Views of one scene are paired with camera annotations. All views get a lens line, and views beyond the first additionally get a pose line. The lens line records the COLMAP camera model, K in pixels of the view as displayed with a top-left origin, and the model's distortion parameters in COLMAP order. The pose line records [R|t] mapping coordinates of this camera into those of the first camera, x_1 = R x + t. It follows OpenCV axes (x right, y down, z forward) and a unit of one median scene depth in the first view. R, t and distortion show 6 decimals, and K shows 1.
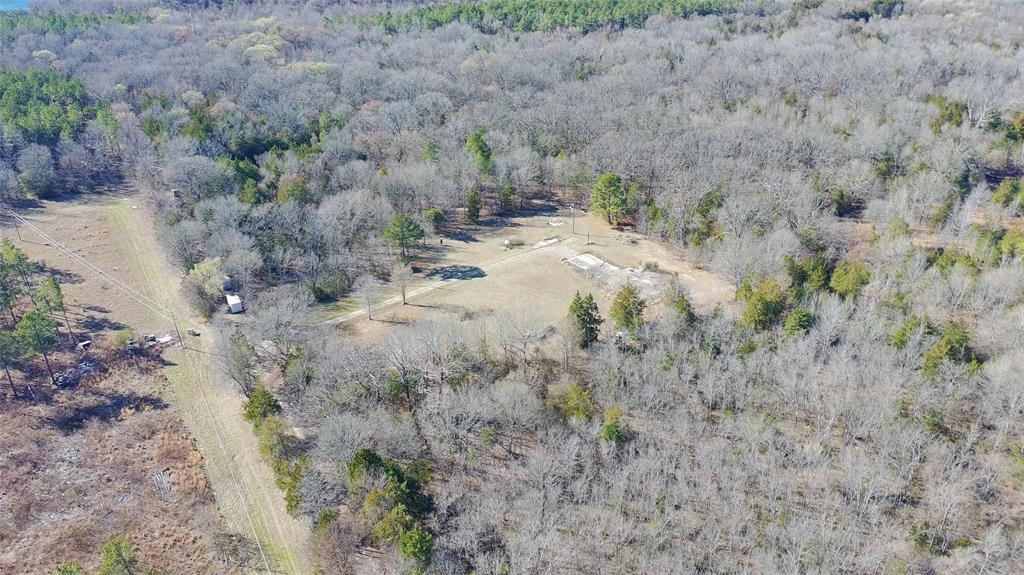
lens RADIAL K [[791.5, 0, 509.8], [0, 791.5, 282.6], [0, 0, 1]] dist [0.073064, -0.053819]
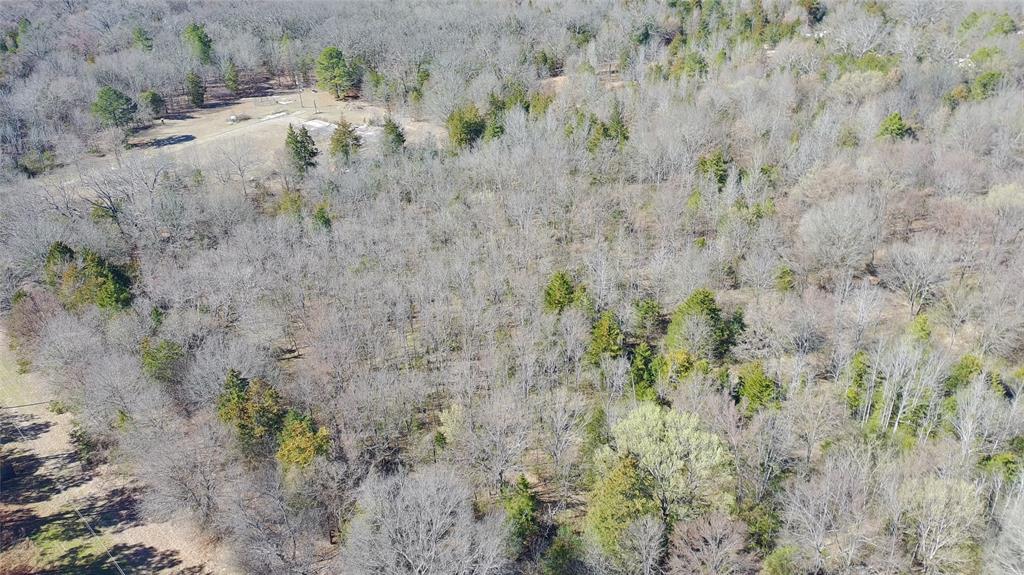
lens RADIAL K [[791.5, 0, 511.1], [0, 791.5, 286.6], [0, 0, 1]] dist [0.073064, -0.053819]
pose [[0.962608, -0.134657, 0.235062, 0.073425], [0.127834, 0.990815, 0.044096, 0.173100], [-0.238840, -0.012398, 0.970980, -0.079414]]
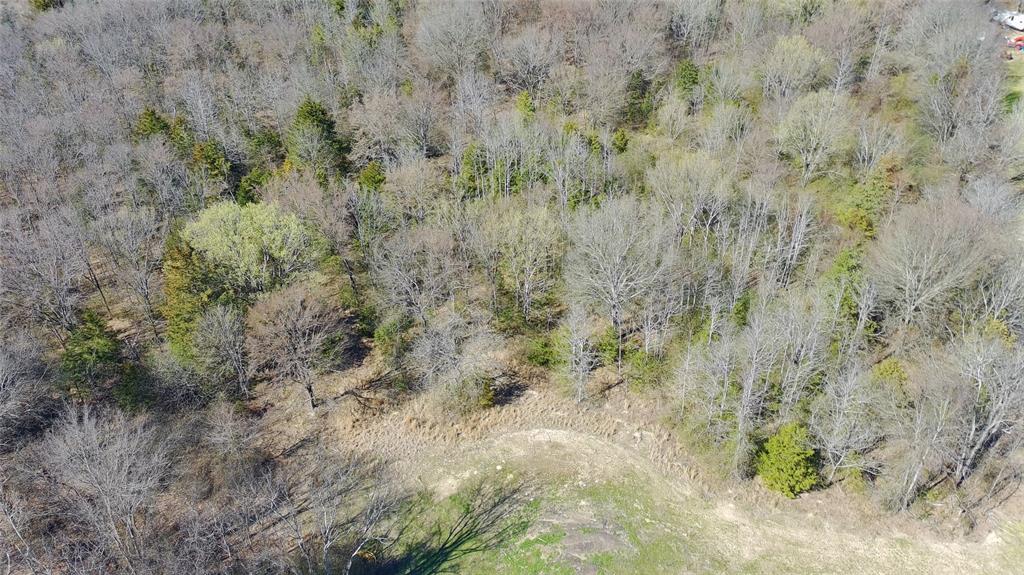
lens RADIAL K [[791.5, 0, 514.5], [0, 791.5, 282.2], [0, 0, 1]] dist [0.073064, -0.053819]
pose [[0.805900, -0.336535, 0.487103, 0.149428], [0.277826, 0.941490, 0.190811, 0.266050], [-0.522817, -0.018445, 0.852245, -0.082252]]
